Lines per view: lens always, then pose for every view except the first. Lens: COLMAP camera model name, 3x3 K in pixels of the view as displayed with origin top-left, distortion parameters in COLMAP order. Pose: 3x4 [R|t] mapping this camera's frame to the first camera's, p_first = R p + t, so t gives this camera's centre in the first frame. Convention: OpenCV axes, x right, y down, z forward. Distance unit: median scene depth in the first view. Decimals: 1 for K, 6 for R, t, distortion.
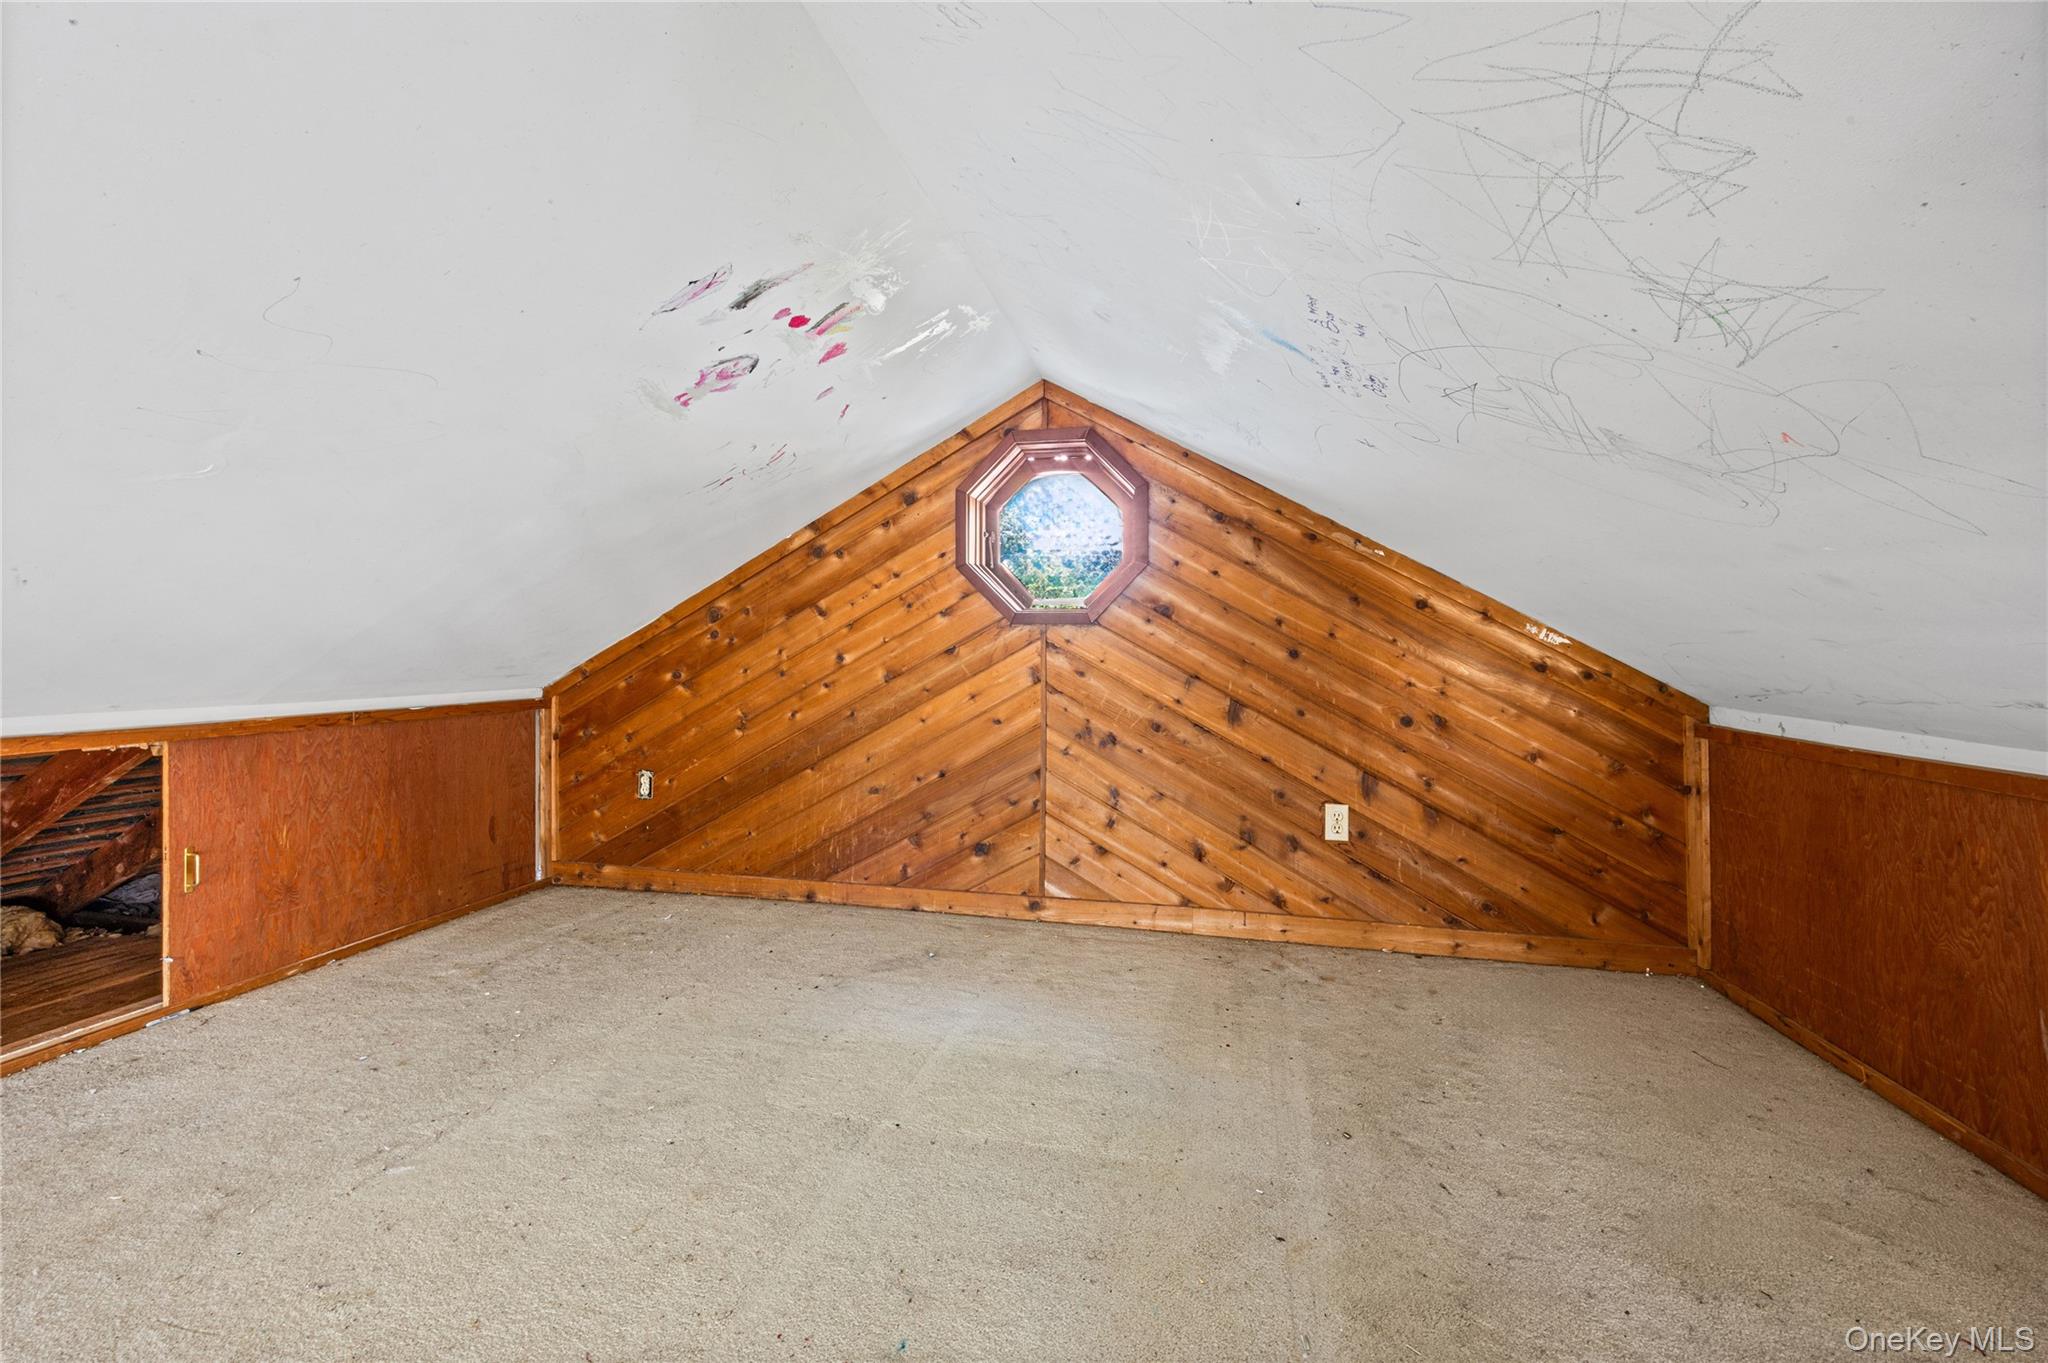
lens RADIAL K [[881.7, 0, 1023.7], [0, 881.7, 667.0], [0, 0, 1]] dist [-0.011196, 0.000204]
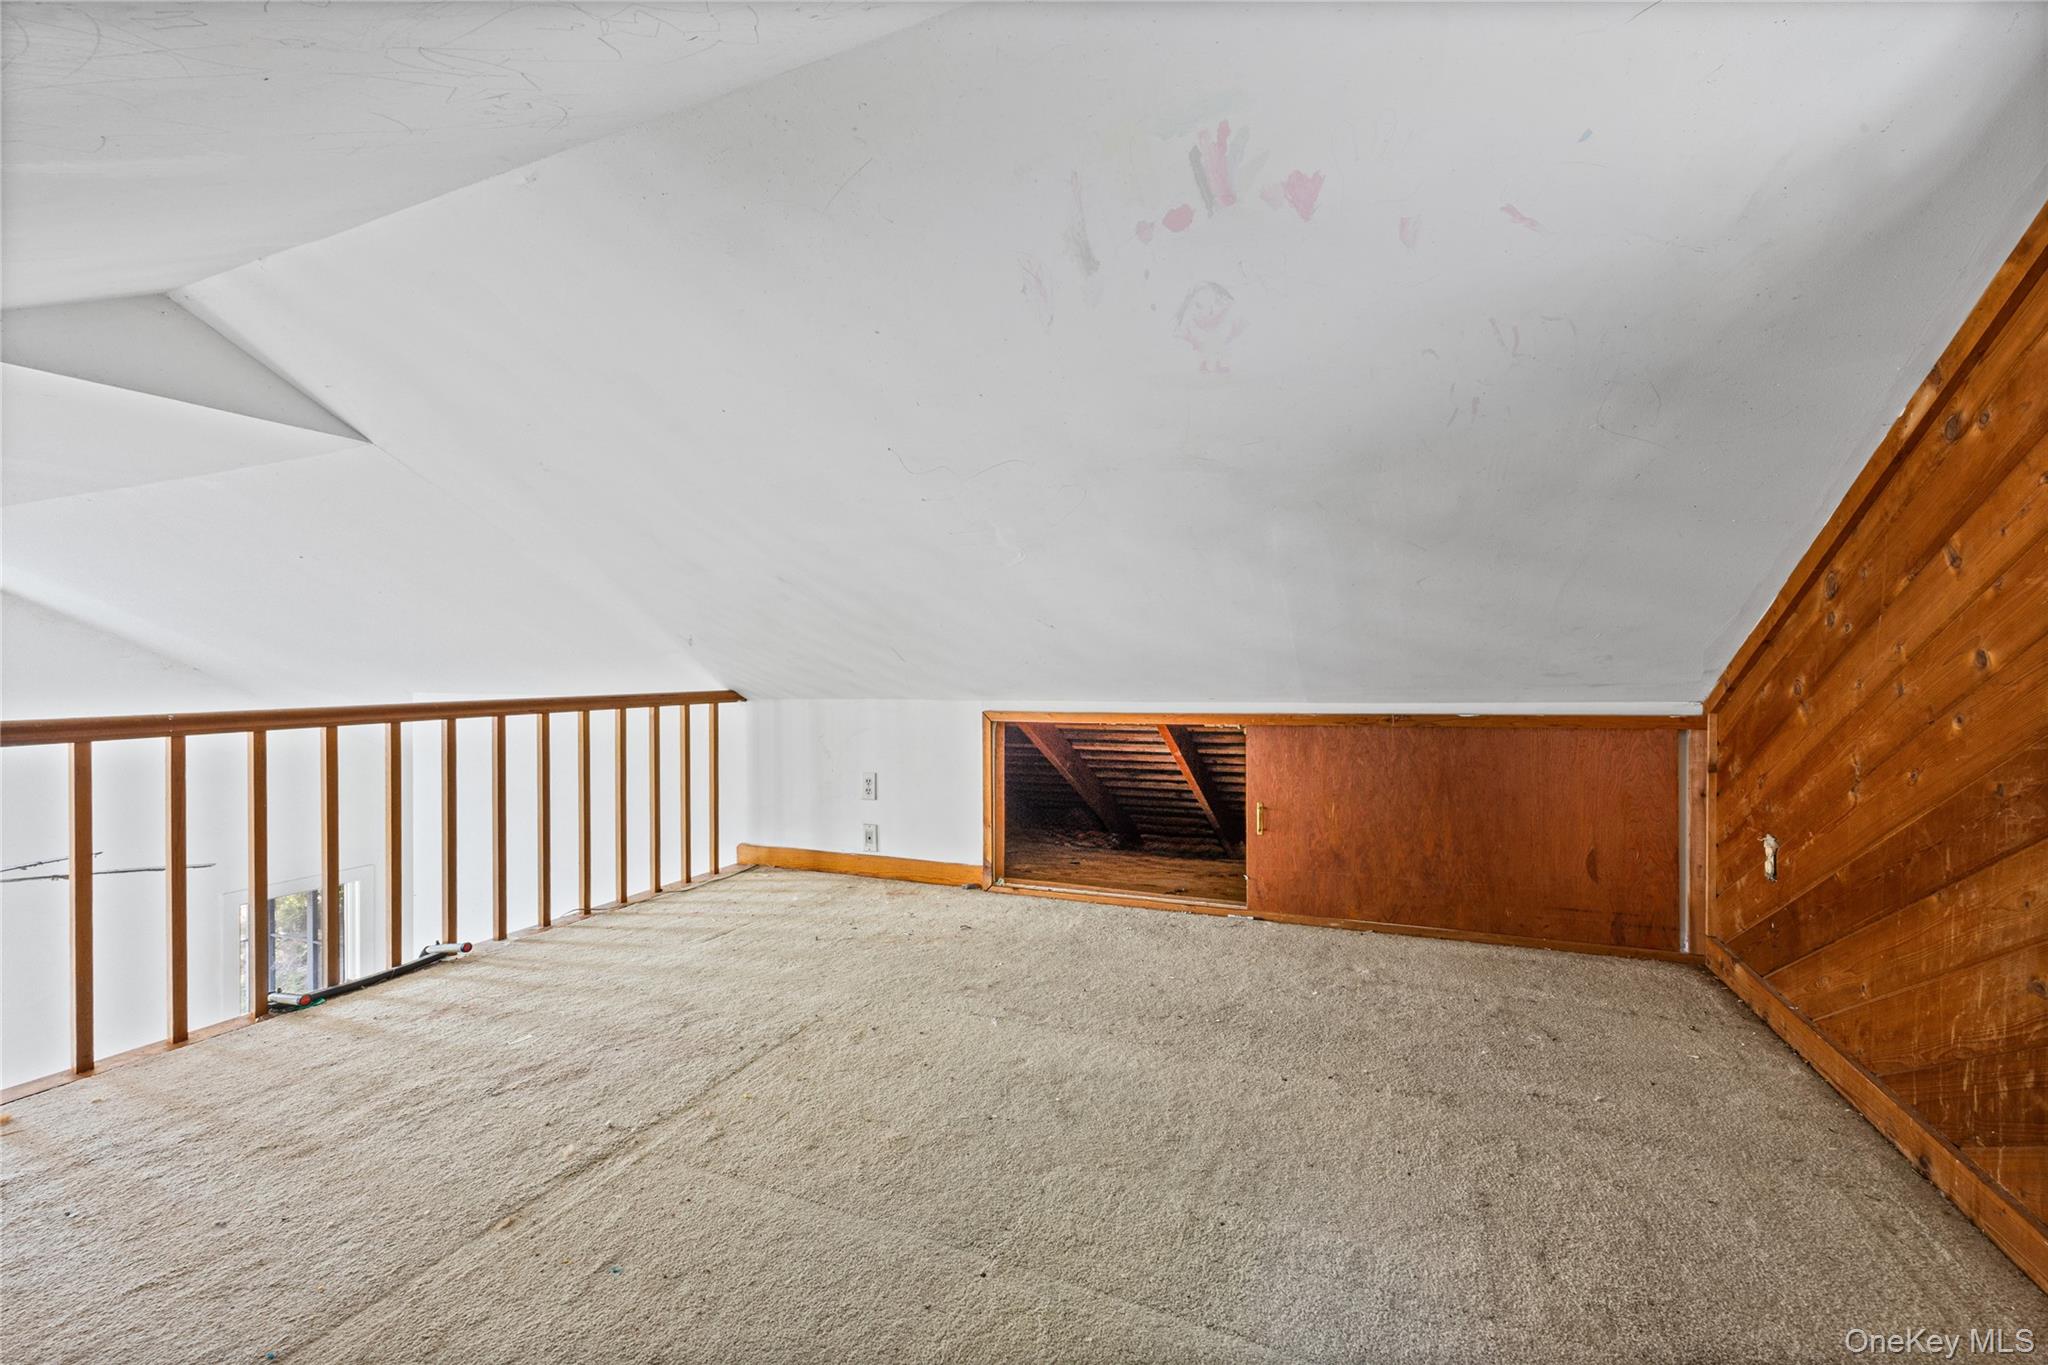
lens RADIAL K [[838.5, 0, 1029.7], [0, 838.5, 683.9], [0, 0, 1]] dist [0.010396, 0.000050]
pose [[-0.191902, 0.016464, -0.981276, 0.308331], [-0.001916, 0.999851, 0.017151, -0.003724], [0.981412, 0.005171, -0.191842, 0.647488]]
